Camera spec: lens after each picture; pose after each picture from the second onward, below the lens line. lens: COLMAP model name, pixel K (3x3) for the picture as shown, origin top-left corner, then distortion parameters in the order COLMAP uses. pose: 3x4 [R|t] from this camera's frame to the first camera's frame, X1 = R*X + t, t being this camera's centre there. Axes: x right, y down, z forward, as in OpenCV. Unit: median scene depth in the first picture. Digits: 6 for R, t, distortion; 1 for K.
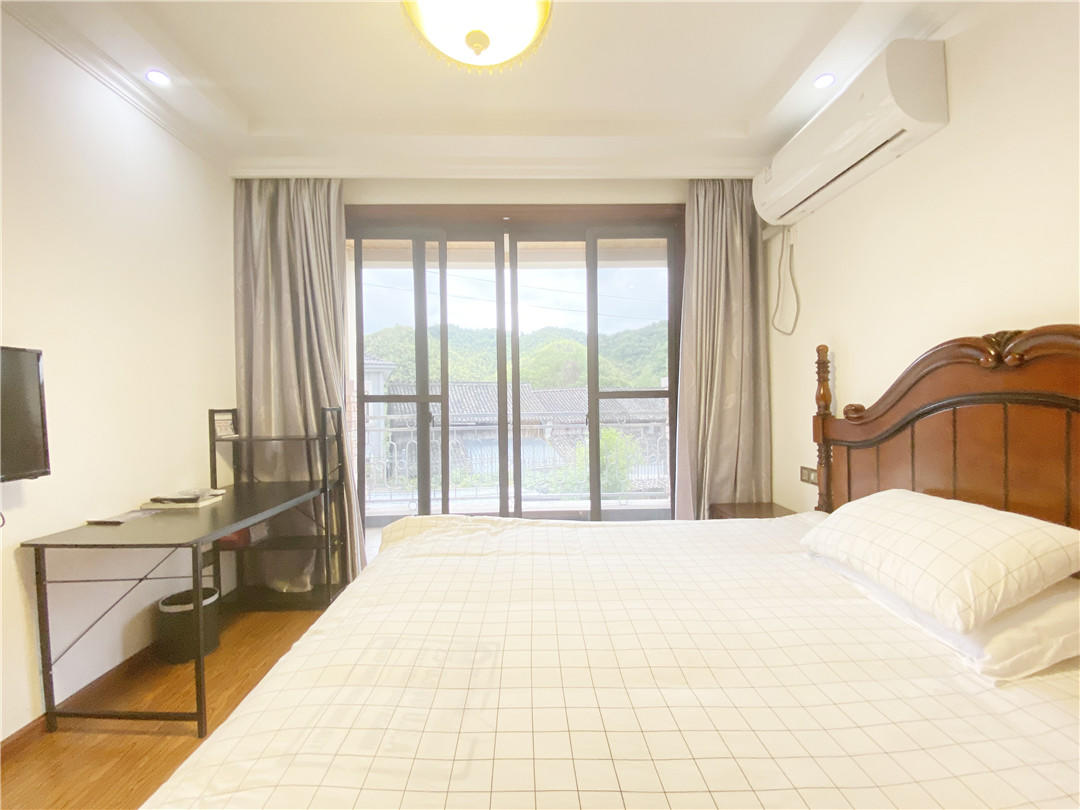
lens RADIAL K [[440.2, 0, 540.8], [0, 440.2, 404.7], [0, 0, 1]] dist [0.028101, -0.024713]
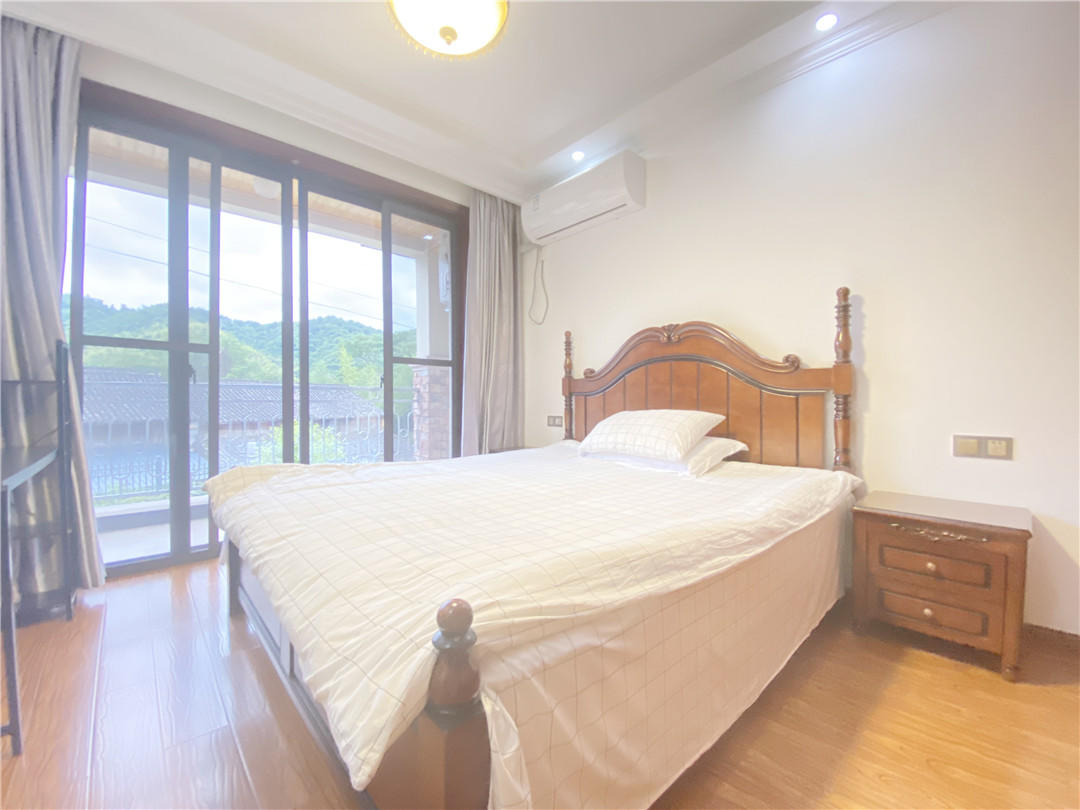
lens RADIAL K [[440.2, 0, 540.8], [0, 440.2, 404.7], [0, 0, 1]] dist [0.028101, -0.024713]
pose [[0.753797, 0.009241, 0.657043, -0.381355], [-0.006324, 0.999957, -0.006808, 0.117087], [-0.657077, 0.000976, 0.753823, -0.060072]]
